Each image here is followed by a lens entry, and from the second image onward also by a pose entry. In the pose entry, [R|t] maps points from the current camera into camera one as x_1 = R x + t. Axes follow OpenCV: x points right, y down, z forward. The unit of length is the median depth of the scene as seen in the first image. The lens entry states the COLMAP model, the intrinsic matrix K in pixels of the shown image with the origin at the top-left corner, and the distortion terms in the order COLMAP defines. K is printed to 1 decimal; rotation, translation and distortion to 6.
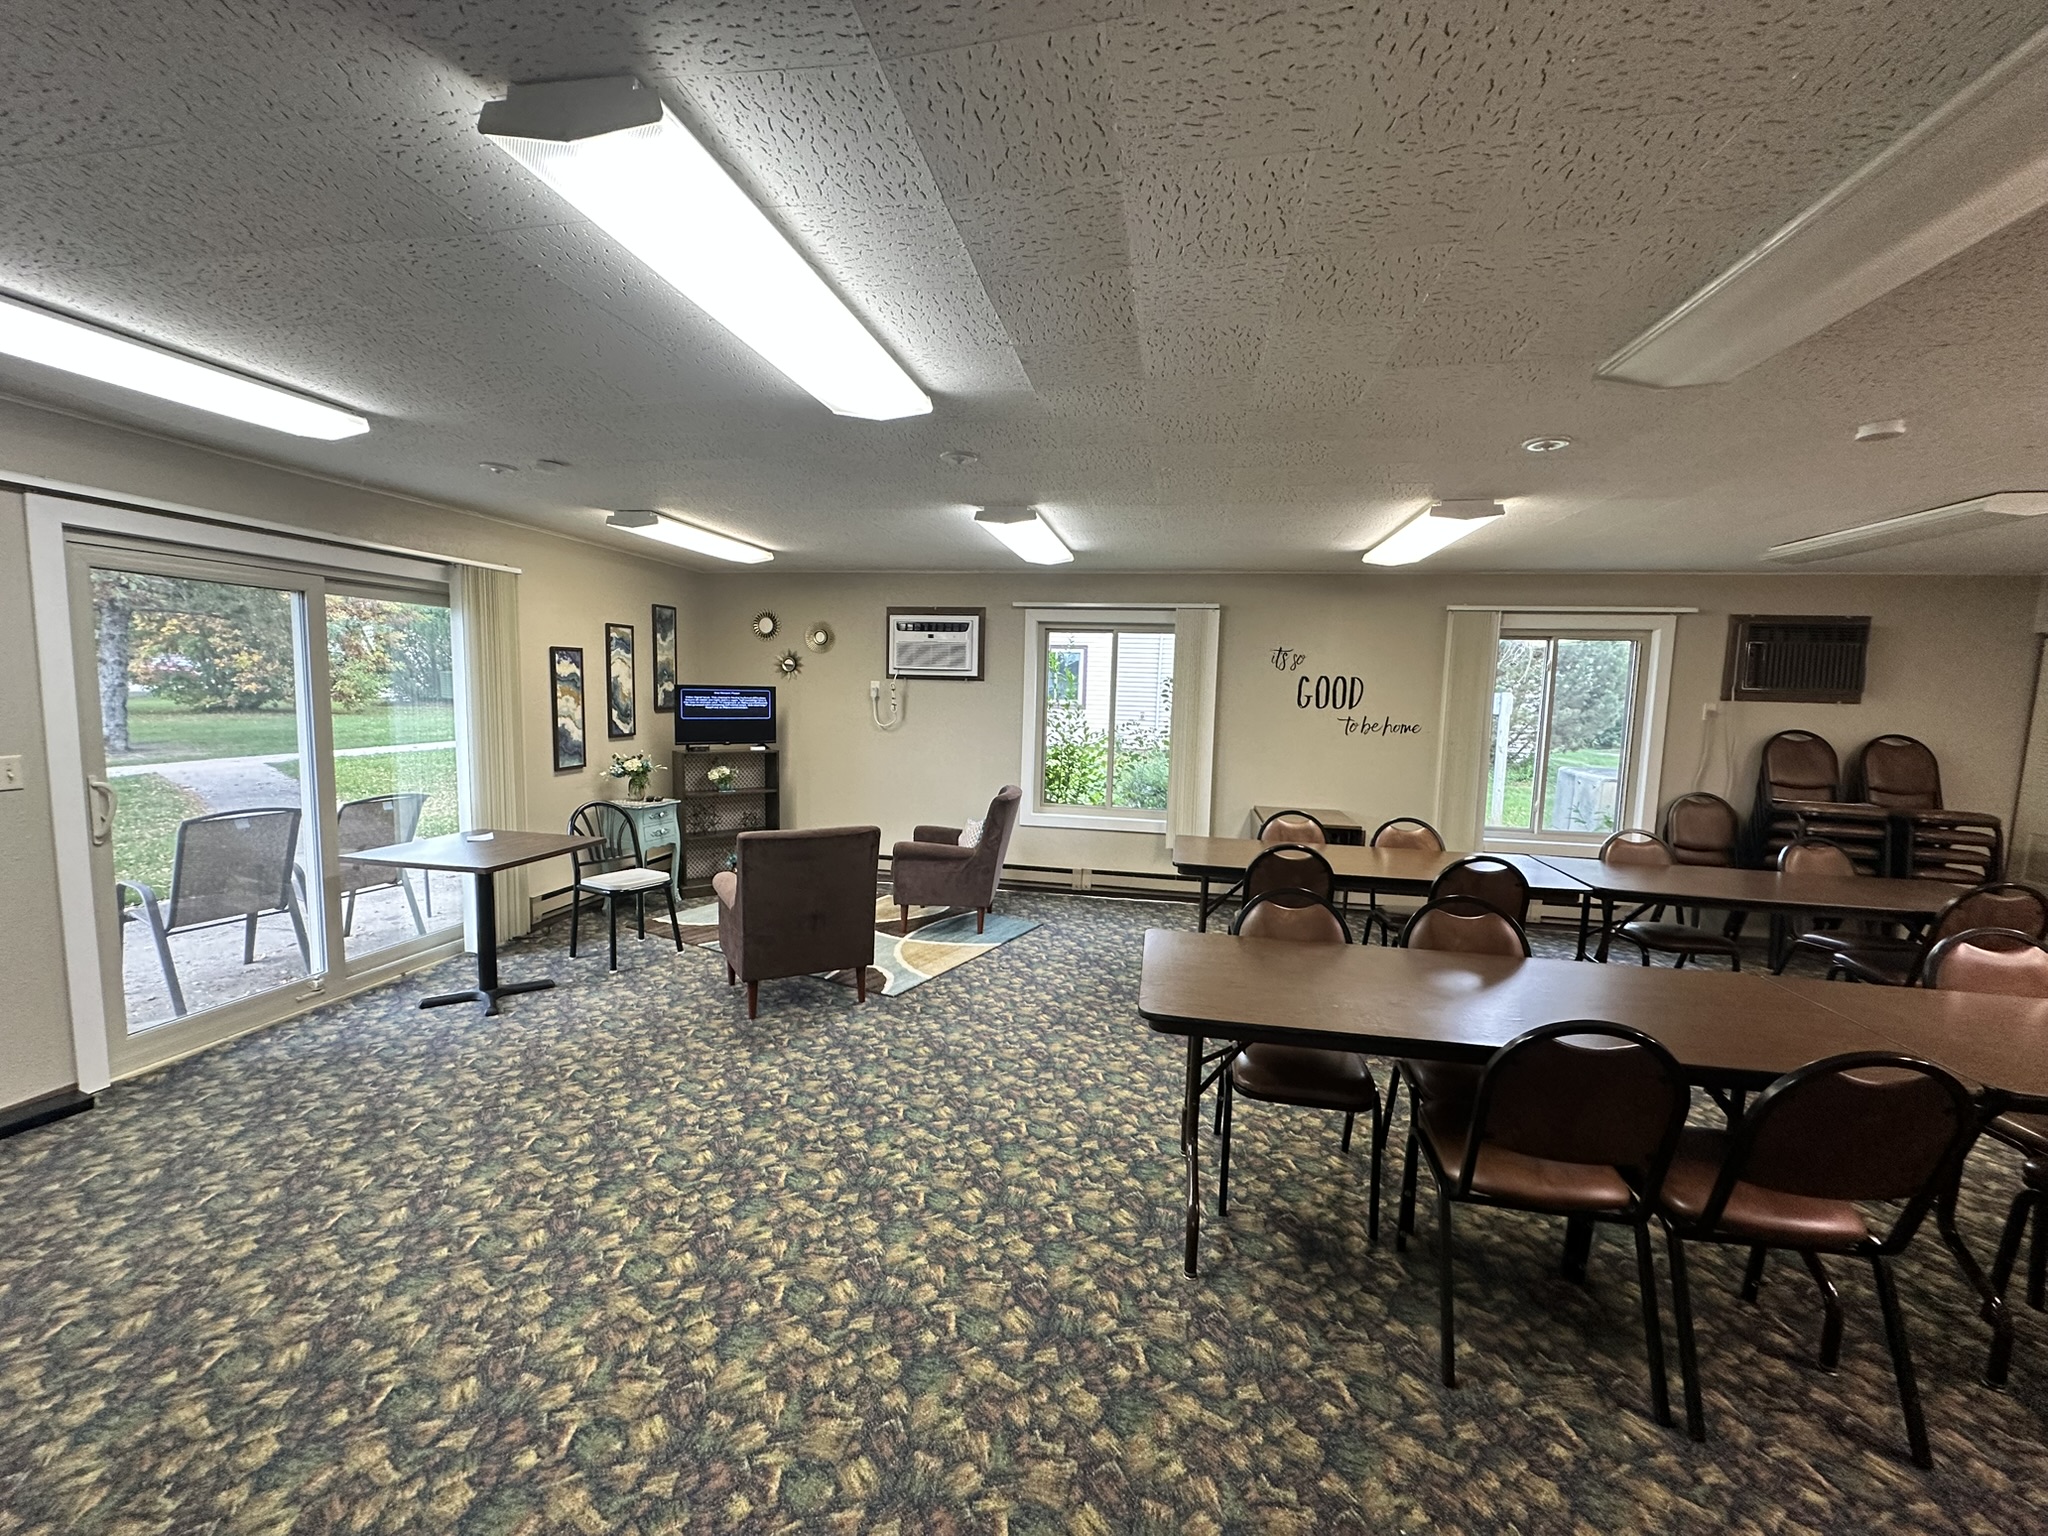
lens RADIAL K [[815.6, 0, 1019.1], [0, 815.6, 764.3], [0, 0, 1]] dist [-0.001357, 0.000036]
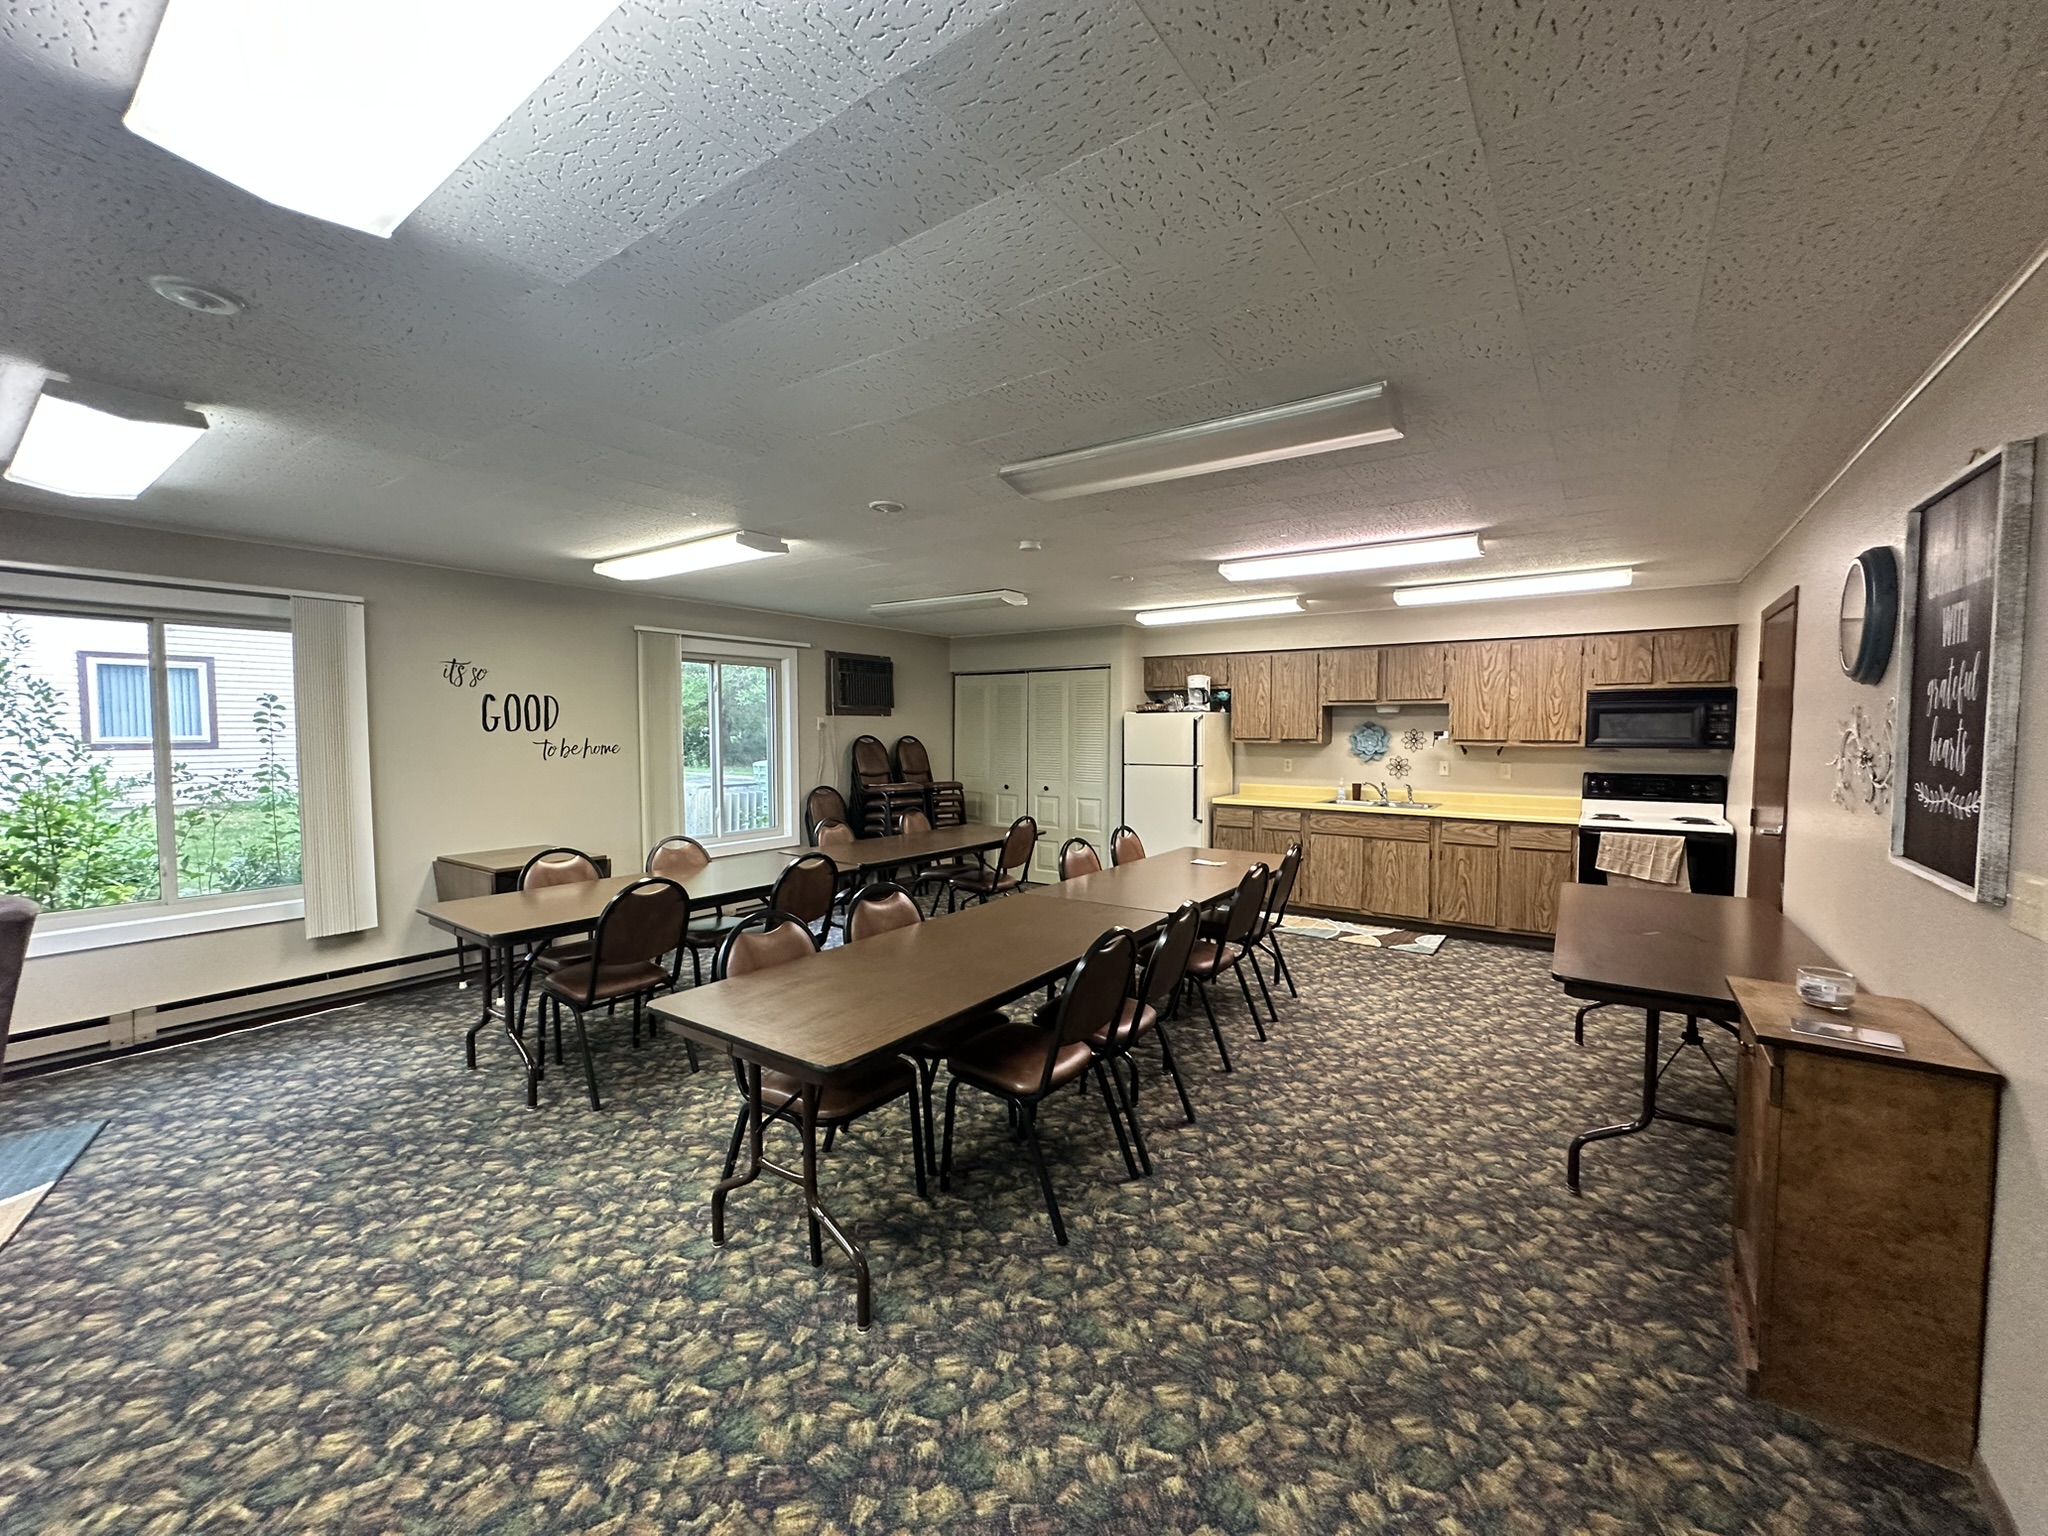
lens RADIAL K [[815.6, 0, 1017.0], [0, 815.6, 772.4], [0, 0, 1]] dist [-0.001357, 0.000036]
pose [[0.417408, -0.079234, 0.905258, -0.312663], [0.092985, 0.994687, 0.044186, -0.022139], [-0.903949, 0.065732, 0.422558, 0.242568]]
